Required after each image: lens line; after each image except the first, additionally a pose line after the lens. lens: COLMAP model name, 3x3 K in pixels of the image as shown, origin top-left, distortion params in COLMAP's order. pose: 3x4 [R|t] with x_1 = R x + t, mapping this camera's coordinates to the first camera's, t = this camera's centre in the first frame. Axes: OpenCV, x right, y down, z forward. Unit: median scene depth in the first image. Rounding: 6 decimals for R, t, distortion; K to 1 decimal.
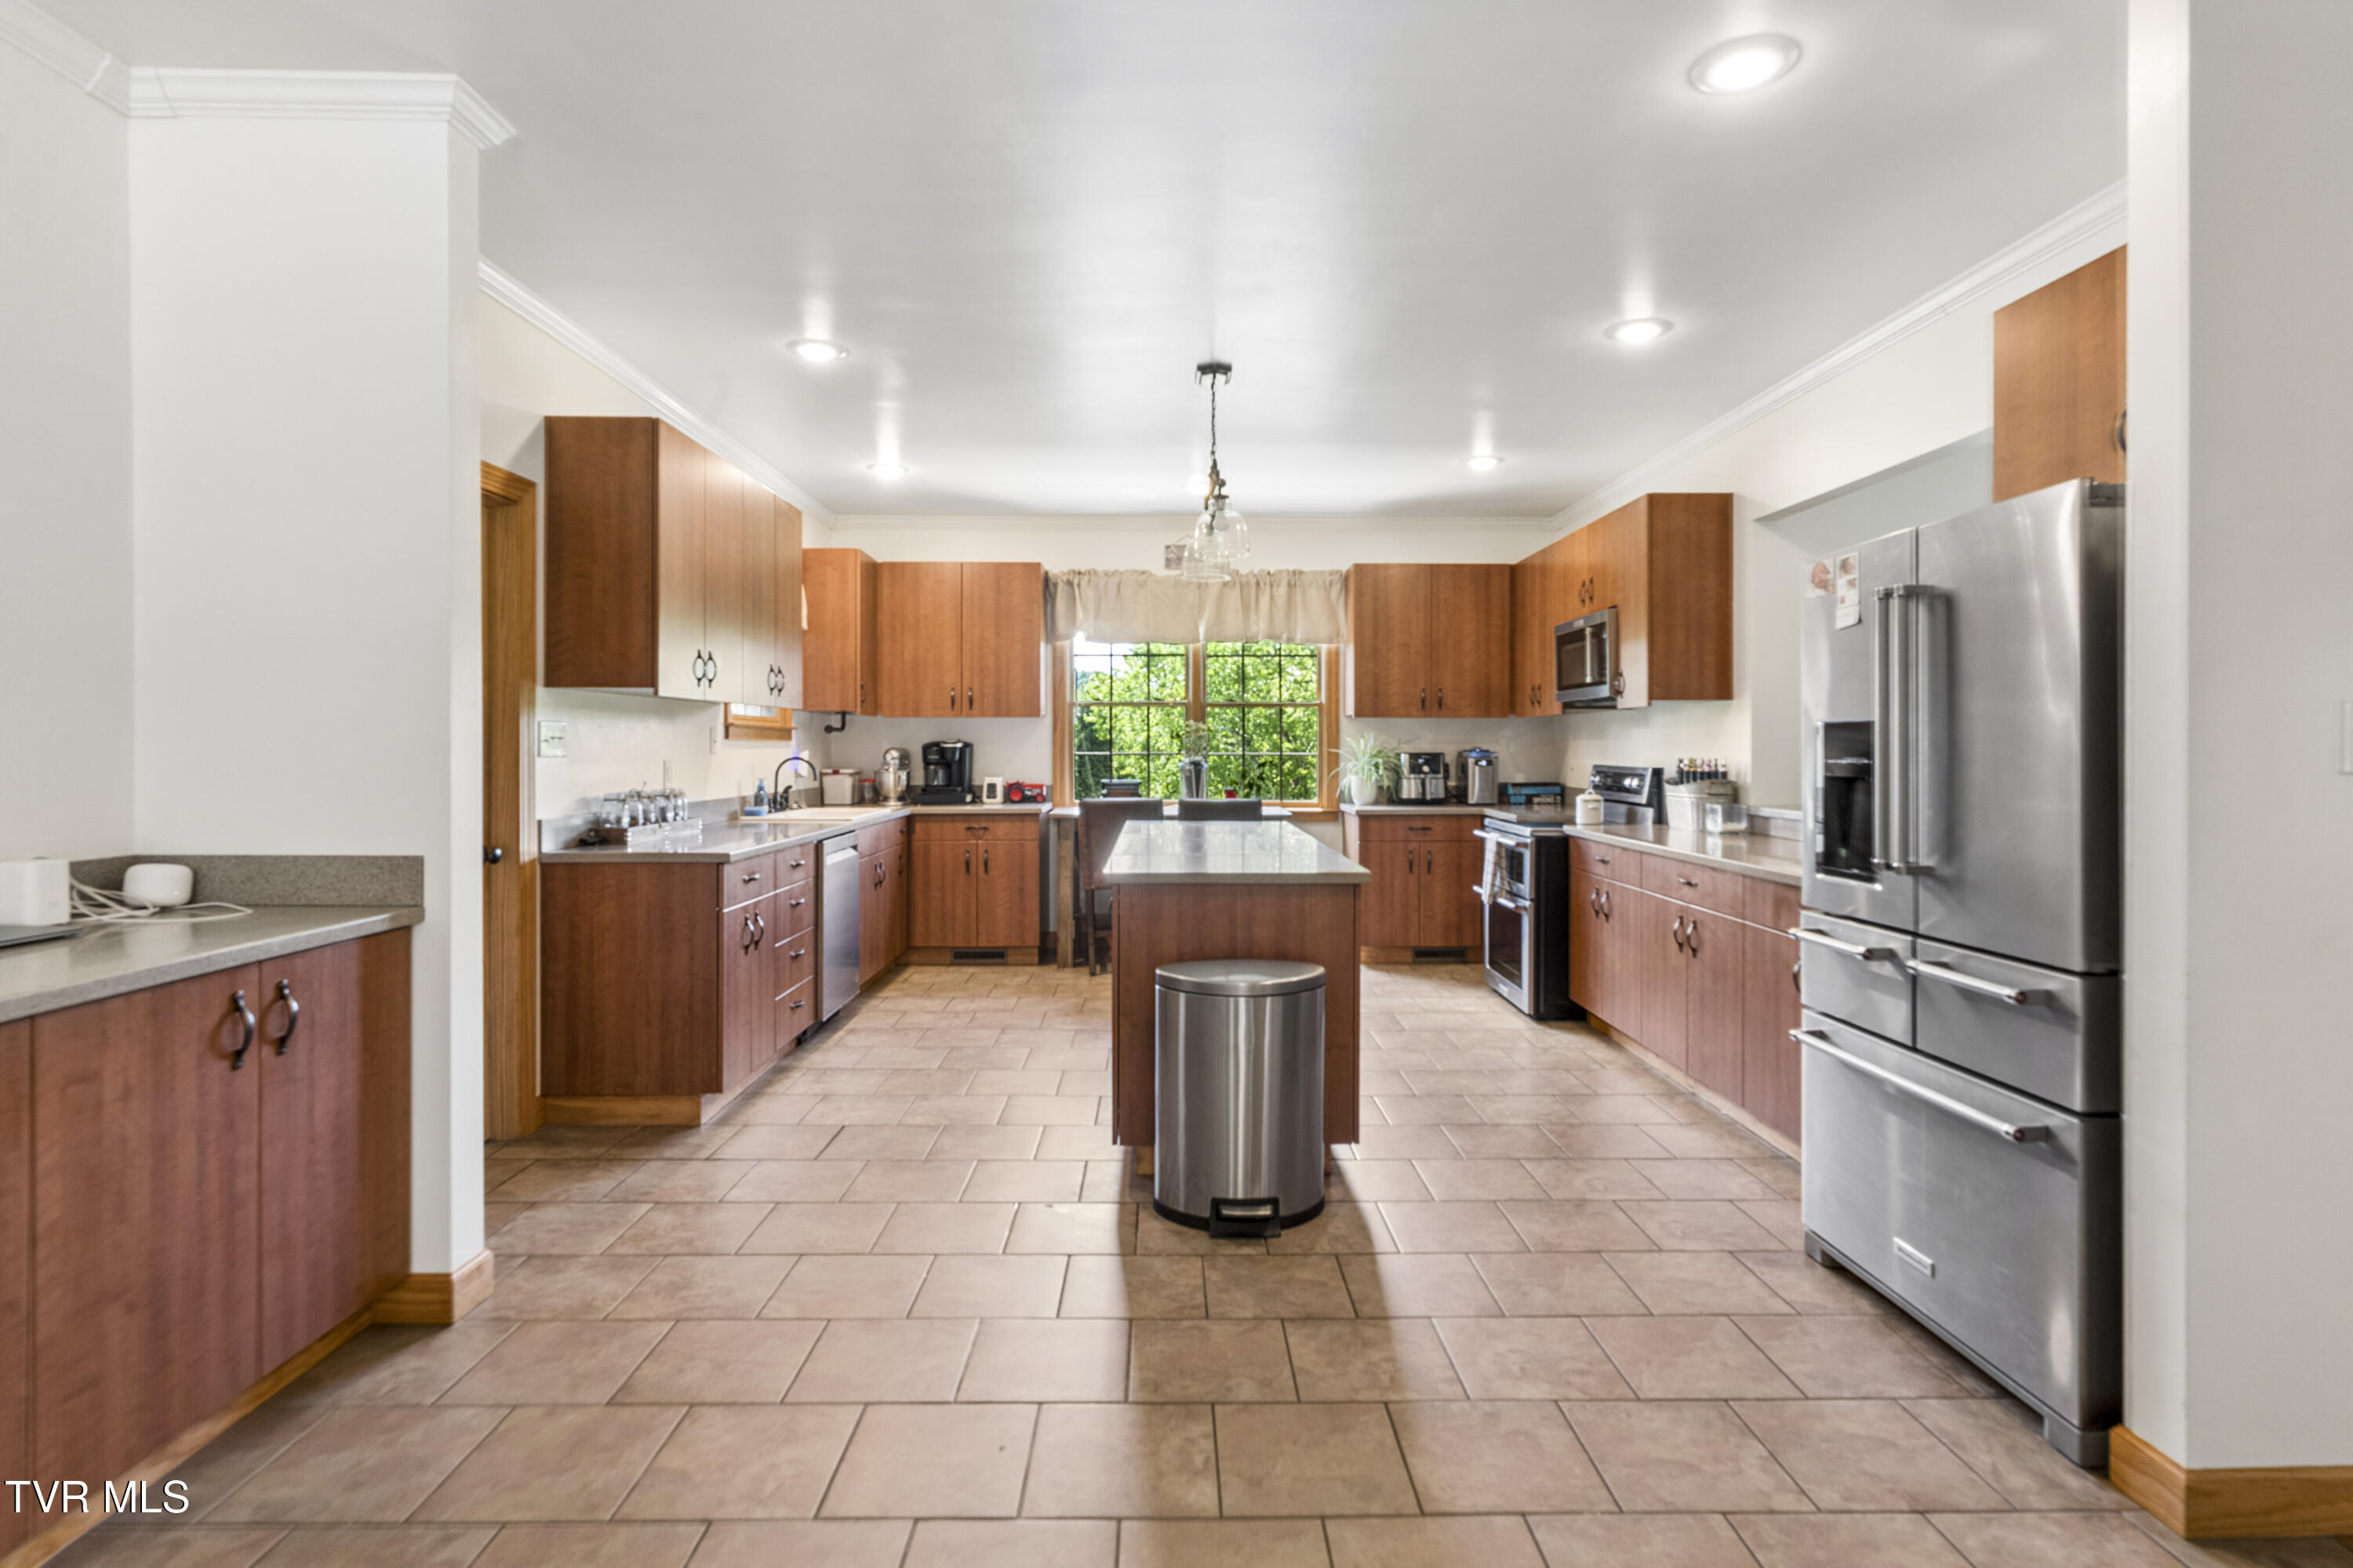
lens RADIAL K [[1133.1, 0, 1184.2], [0, 1133.1, 761.2], [0, 0, 1]] dist [-0.005351, 0.002309]
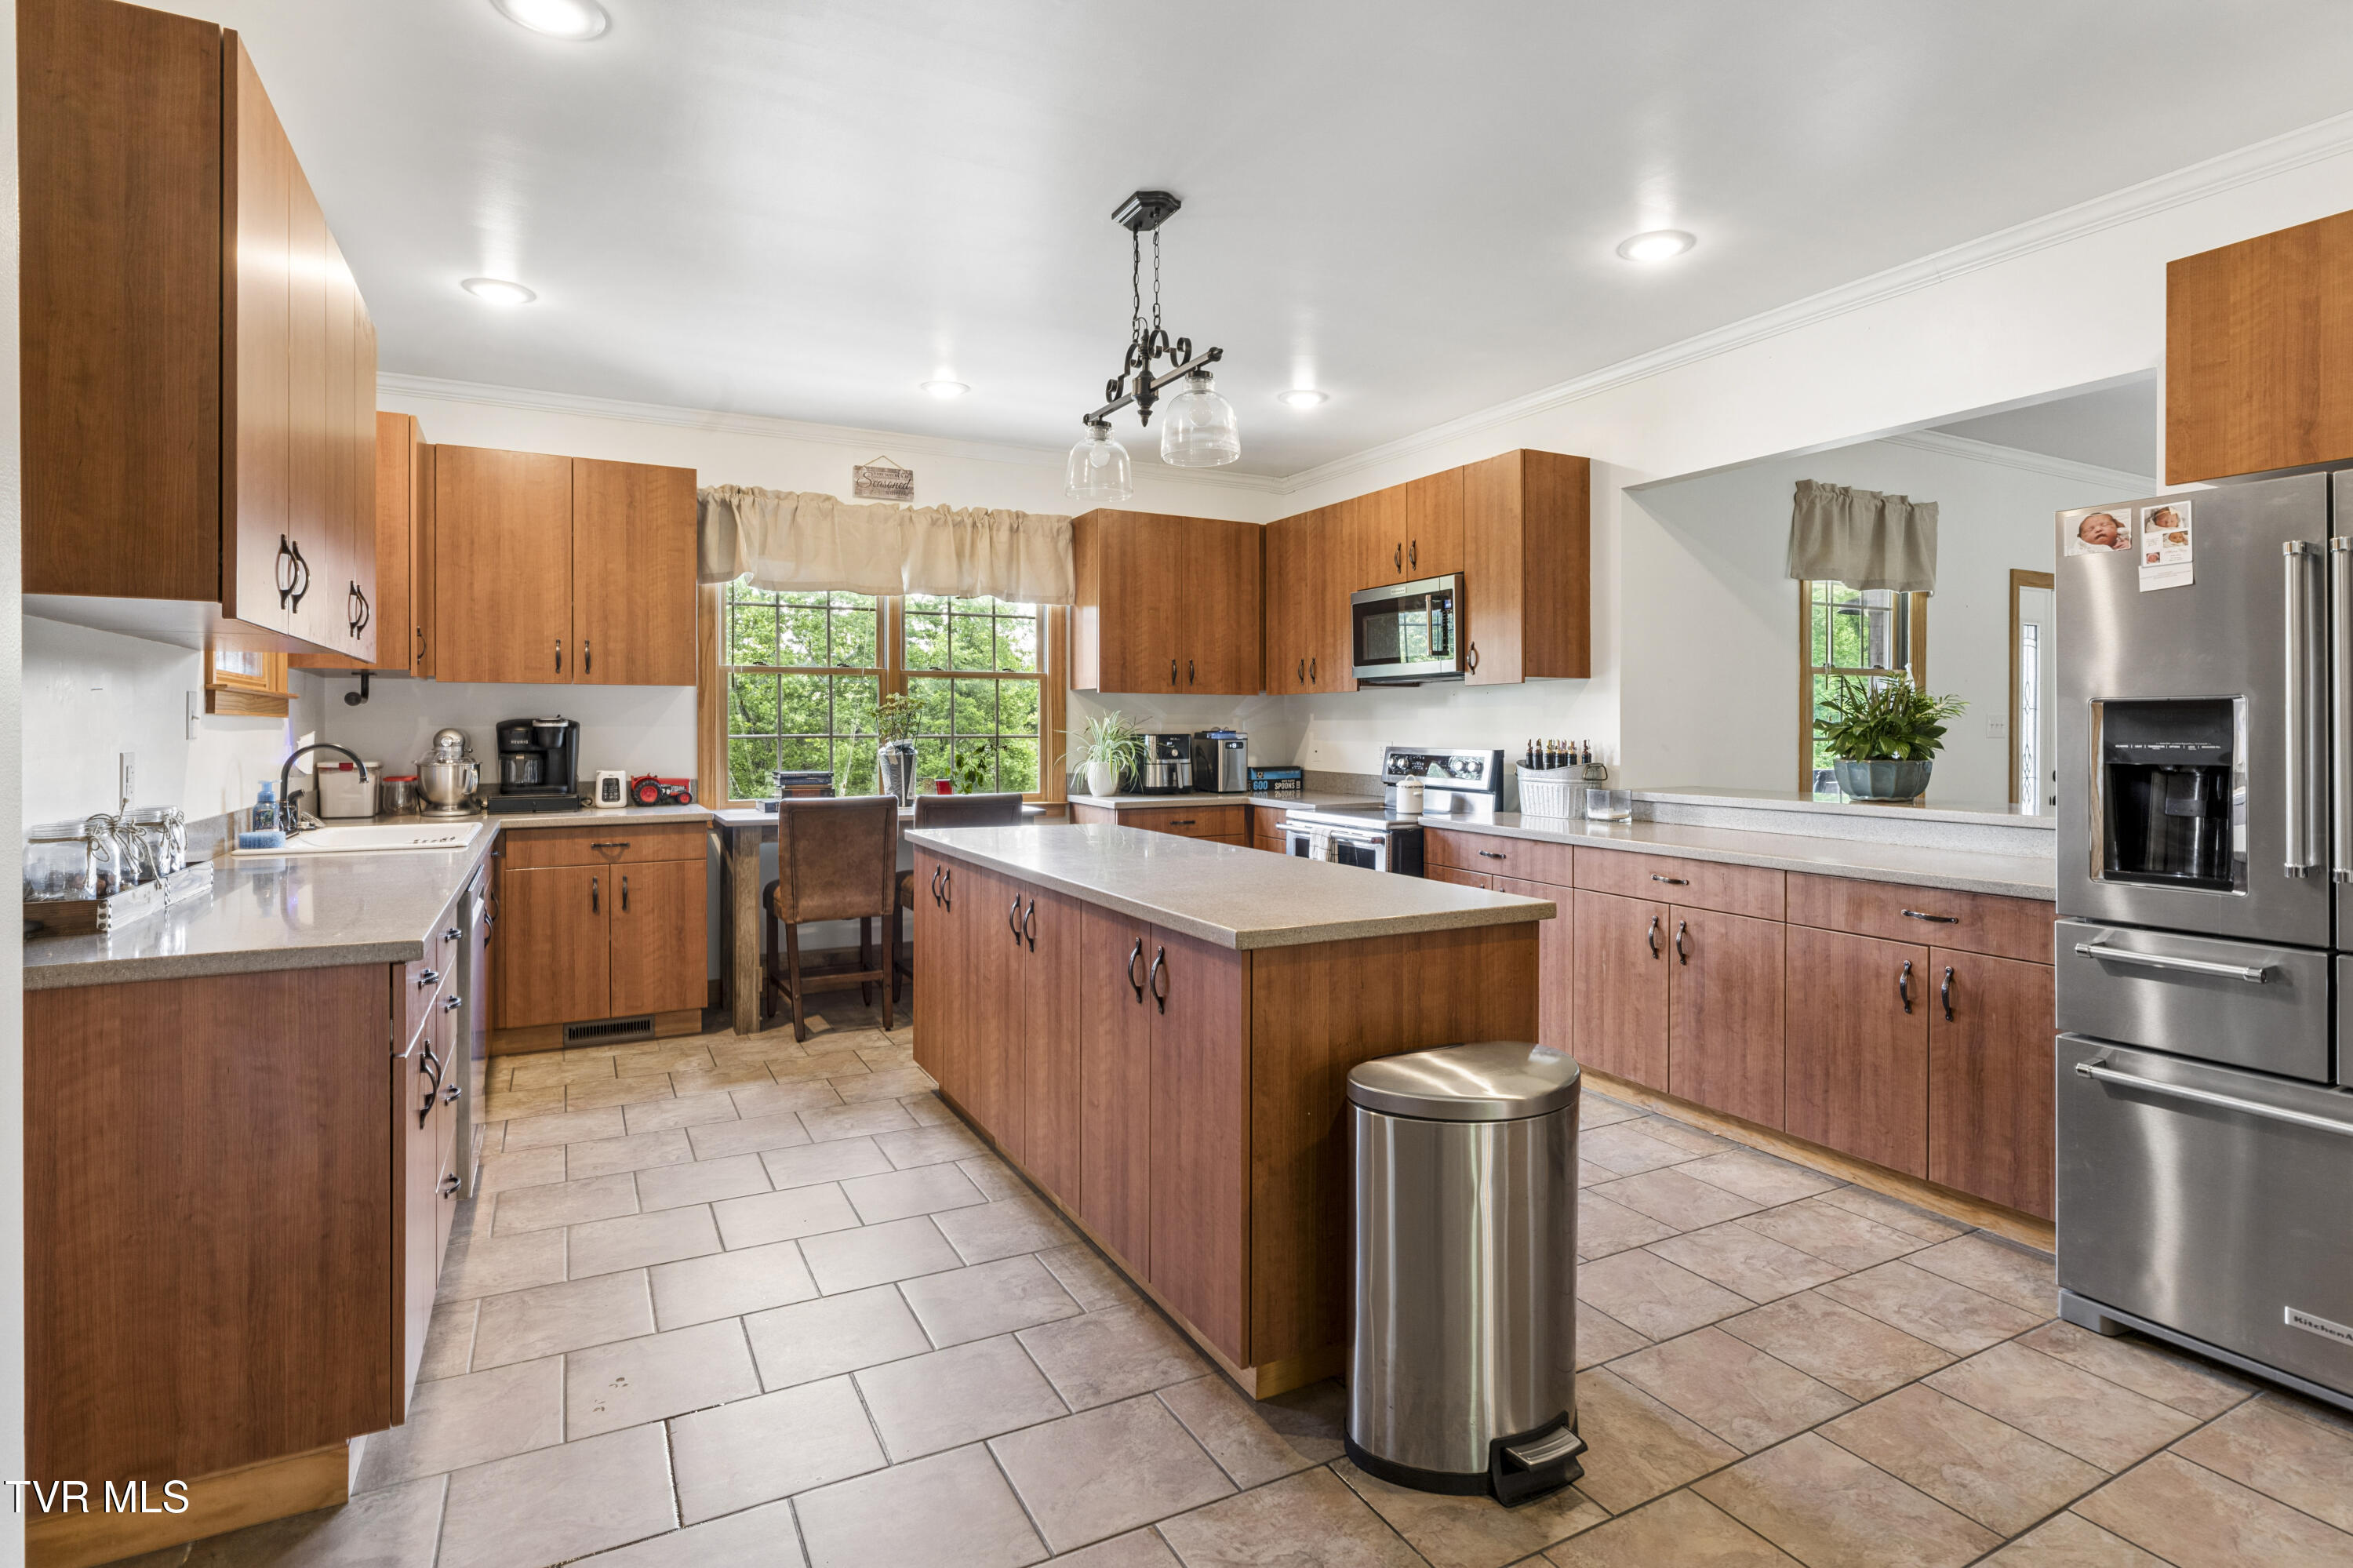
lens RADIAL K [[1133.1, 0, 1155.2], [0, 1133.1, 739.3], [0, 0, 1]] dist [-0.005351, 0.002309]
pose [[0.893237, -0.004493, 0.449563, -0.195300], [0.004938, 0.999988, 0.000184, -0.003807], [-0.449558, 0.002056, 0.893249, 0.237084]]
